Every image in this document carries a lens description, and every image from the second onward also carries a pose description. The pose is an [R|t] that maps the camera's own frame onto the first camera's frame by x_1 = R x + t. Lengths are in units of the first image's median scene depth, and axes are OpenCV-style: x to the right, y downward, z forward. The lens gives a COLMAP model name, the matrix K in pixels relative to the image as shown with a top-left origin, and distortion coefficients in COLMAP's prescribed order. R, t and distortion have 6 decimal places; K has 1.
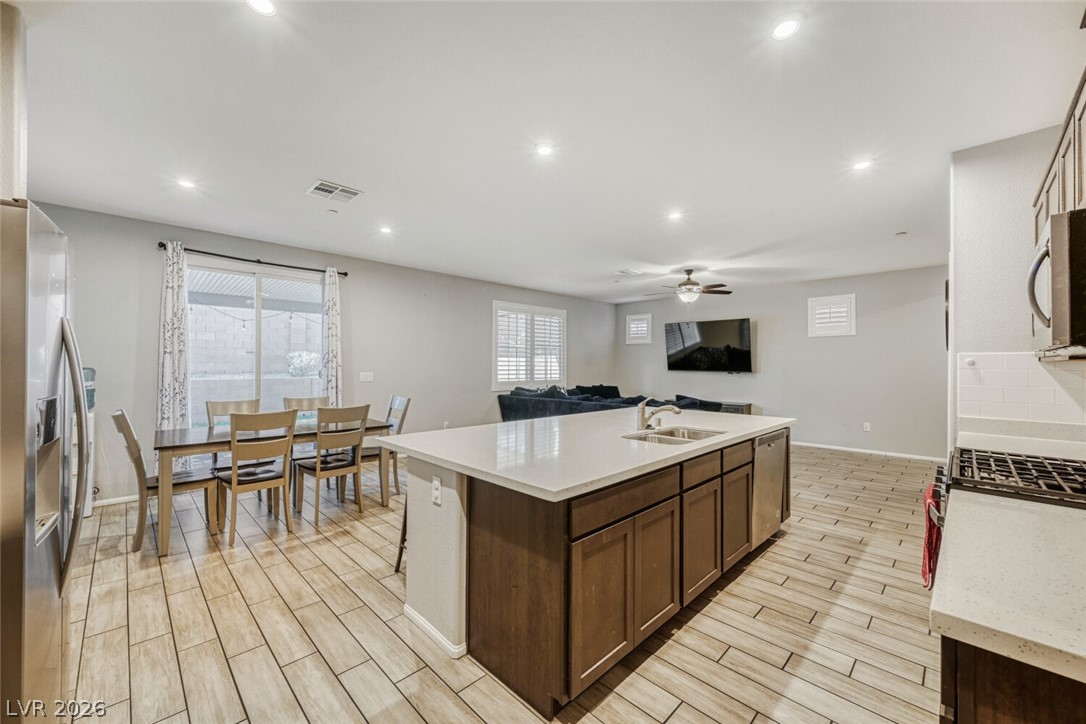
lens RADIAL K [[423.7, 0, 547.0], [0, 423.7, 362.3], [0, 0, 1]] dist [-0.002686, 0.000355]
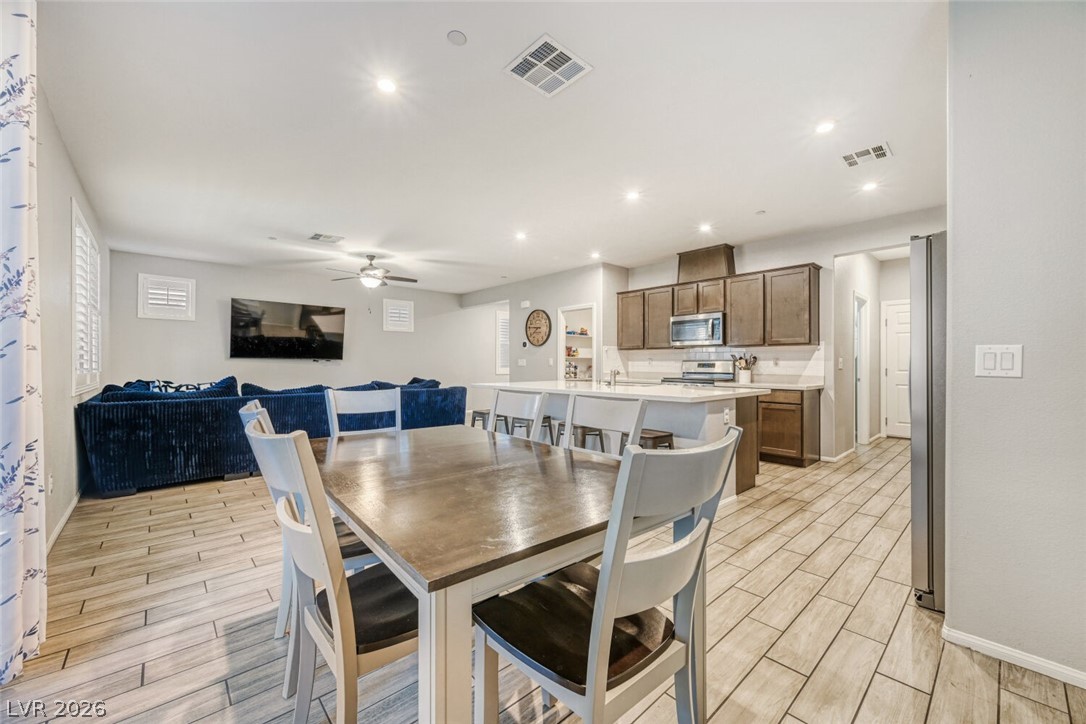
lens RADIAL K [[424.6, 0, 544.3], [0, 424.6, 357.9], [0, 0, 1]] dist [0.000947, 0.000219]
pose [[0.050074, 0.010812, 0.998687, -1.234676], [-0.007055, 0.999920, -0.010472, 0.061373], [-0.998721, -0.006522, 0.050147, 1.022525]]
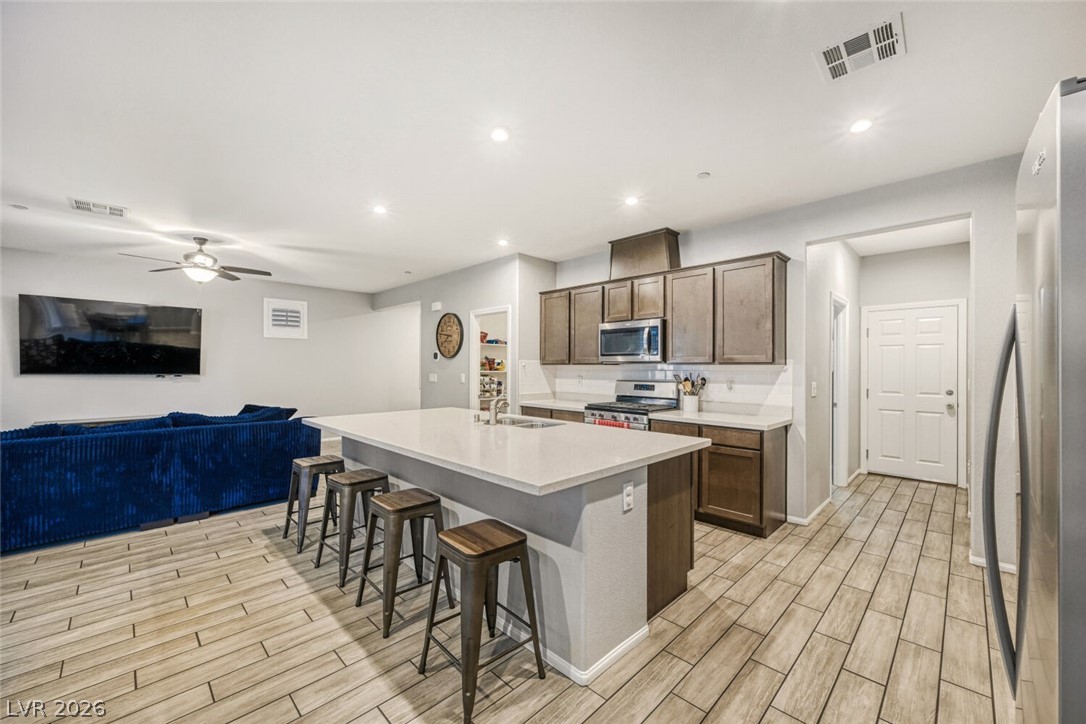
lens RADIAL K [[424.6, 0, 543.0], [0, 424.6, 362.0], [0, 0, 1]] dist [0.000960, 0.000004]
pose [[0.003054, 0.008166, 0.999962, -0.780970], [-0.009221, 0.999924, -0.008138, 0.000136], [-0.999953, -0.009196, 0.003129, 0.748489]]
